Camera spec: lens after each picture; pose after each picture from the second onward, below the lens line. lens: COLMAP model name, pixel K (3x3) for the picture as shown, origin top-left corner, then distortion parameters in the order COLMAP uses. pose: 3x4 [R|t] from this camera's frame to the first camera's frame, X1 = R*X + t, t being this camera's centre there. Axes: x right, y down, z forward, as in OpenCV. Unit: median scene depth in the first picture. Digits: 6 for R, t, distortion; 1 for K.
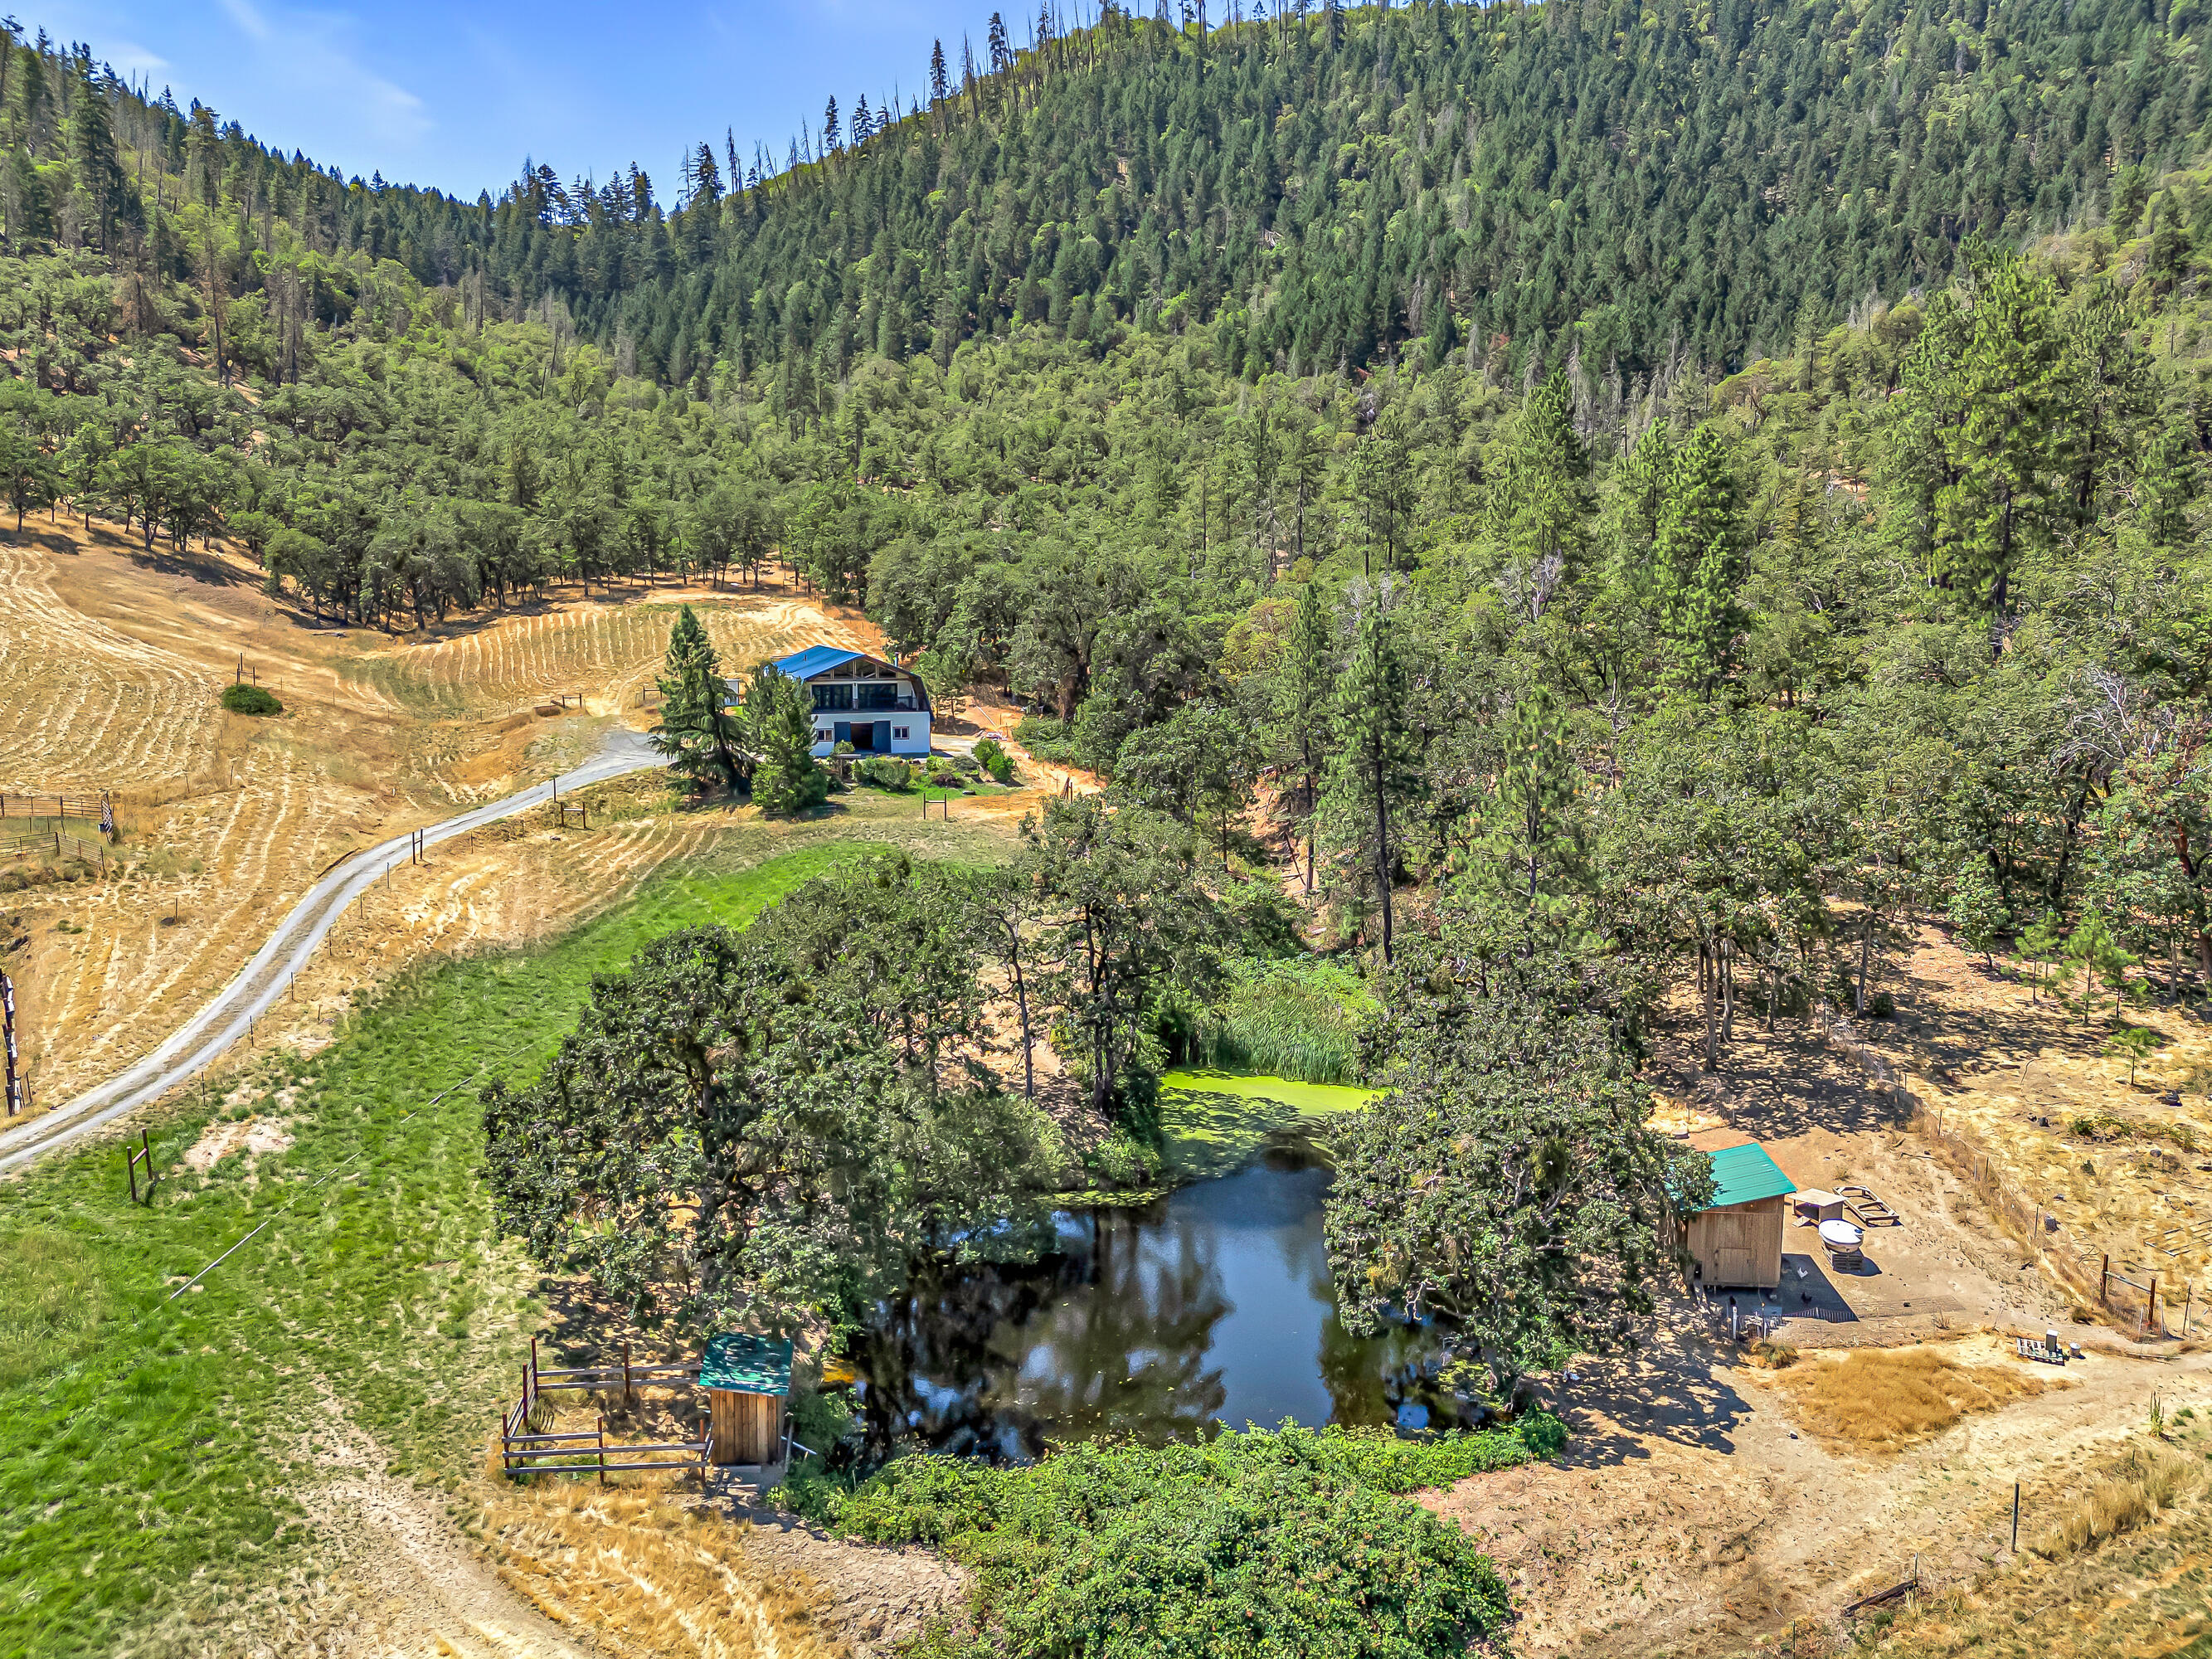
lens RADIAL K [[1681.6, 0, 1107.6], [0, 1681.6, 815.9], [0, 0, 1]] dist [0.078788, -0.069208]
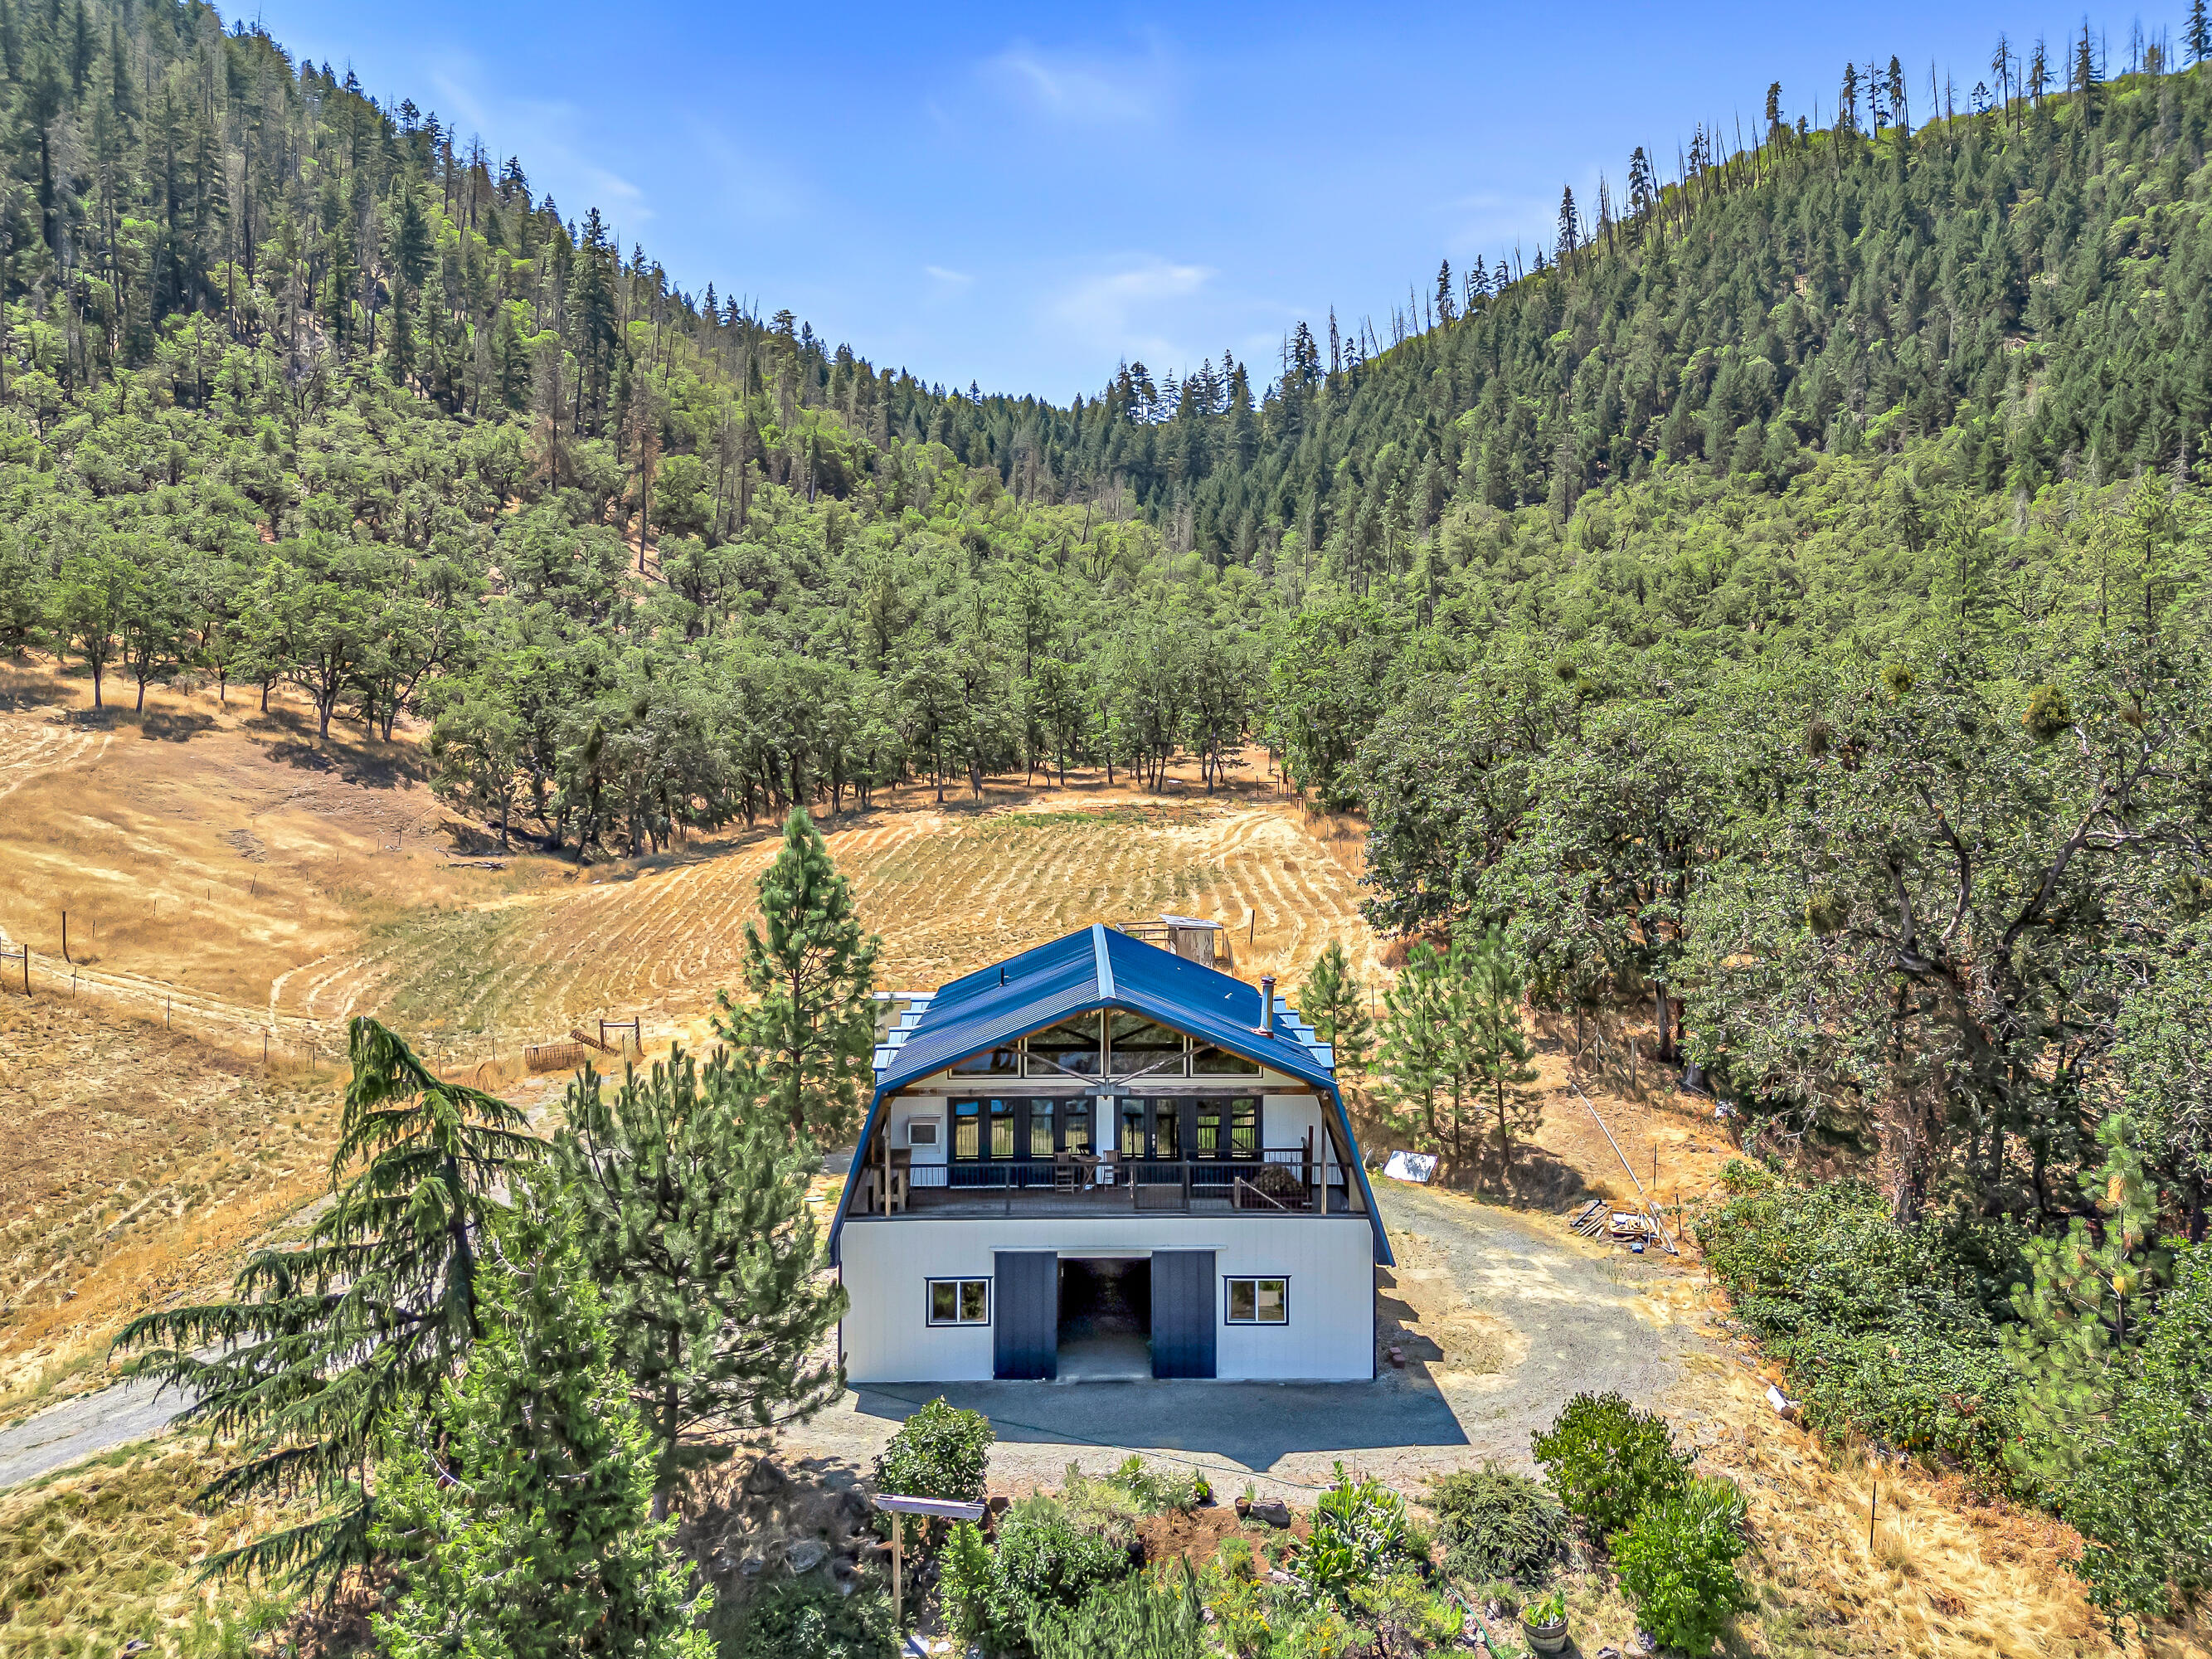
lens RADIAL K [[1681.6, 0, 1107.6], [0, 1681.6, 815.9], [0, 0, 1]] dist [0.078788, -0.069208]
pose [[0.935069, 0.000302, -0.354465, -0.013808], [-0.044713, 0.992112, -0.117107, -0.023849], [0.351634, 0.125352, 0.927707, 0.194235]]
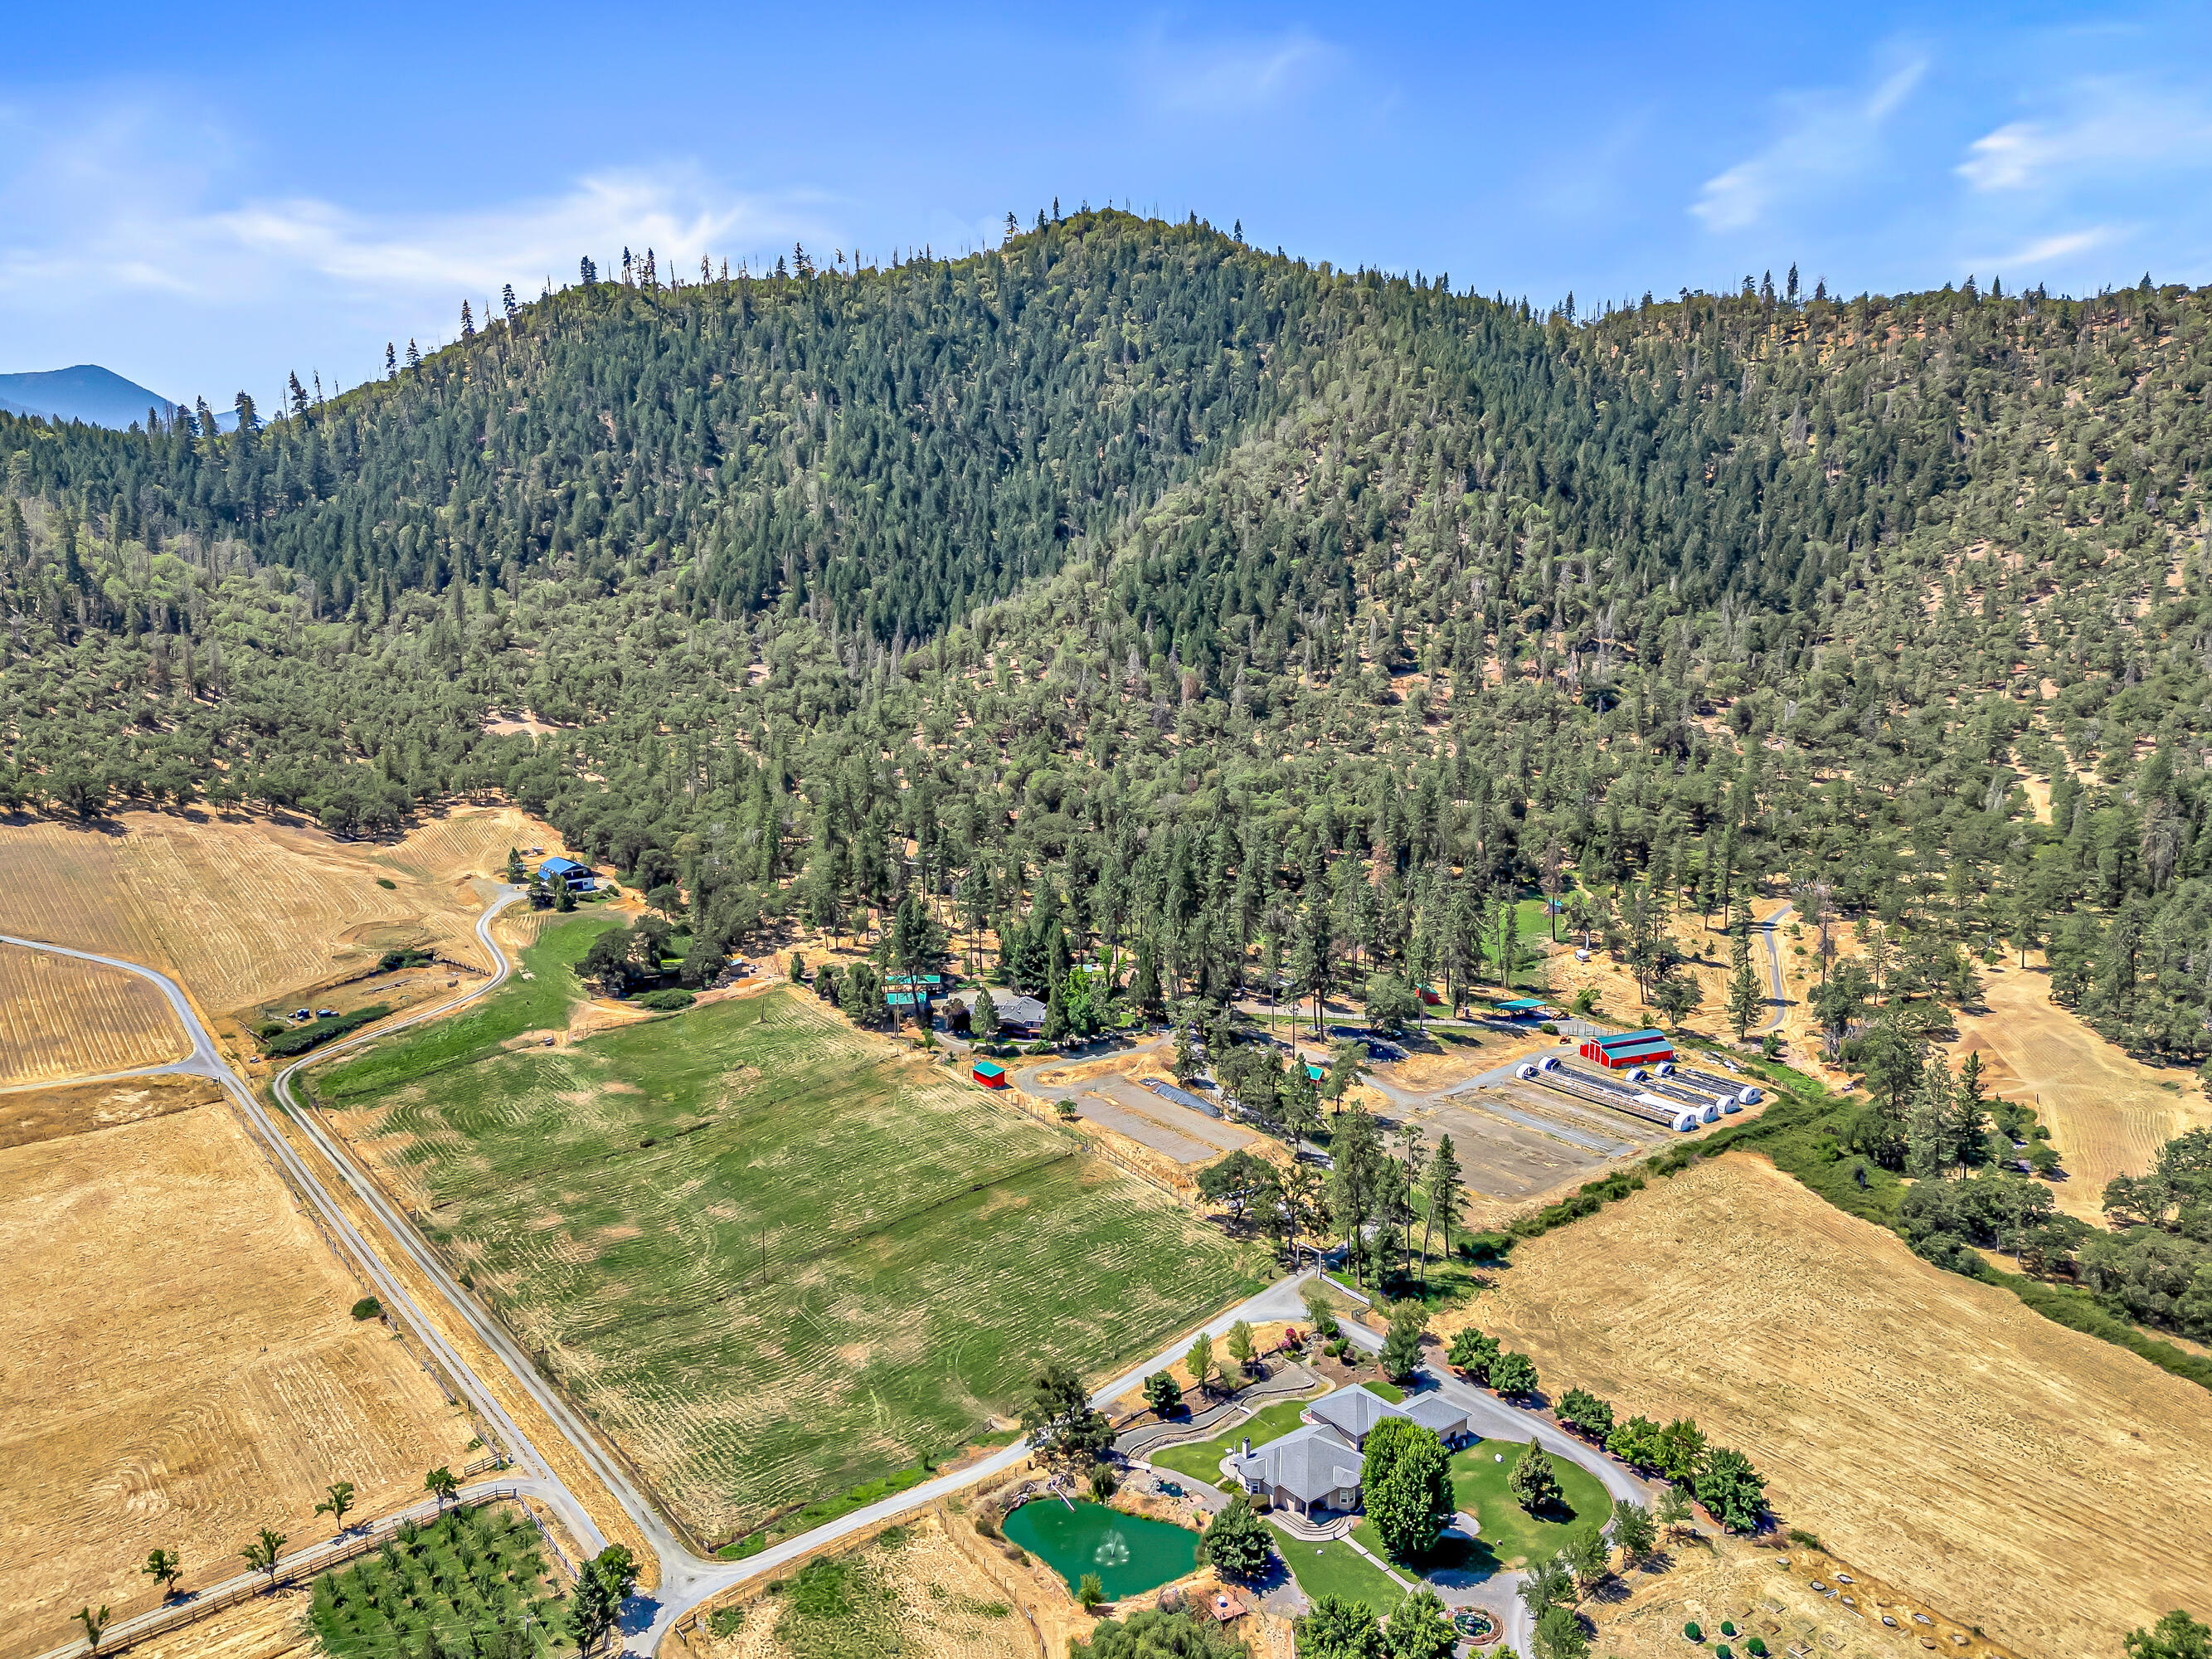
lens RADIAL K [[1681.6, 0, 1107.6], [0, 1681.6, 815.9], [0, 0, 1]] dist [0.078788, -0.069208]
pose [[0.957450, -0.055878, 0.283140, -0.017995], [0.046169, 0.998098, 0.040854, -0.079006], [-0.284884, -0.026044, 0.958208, -0.779898]]
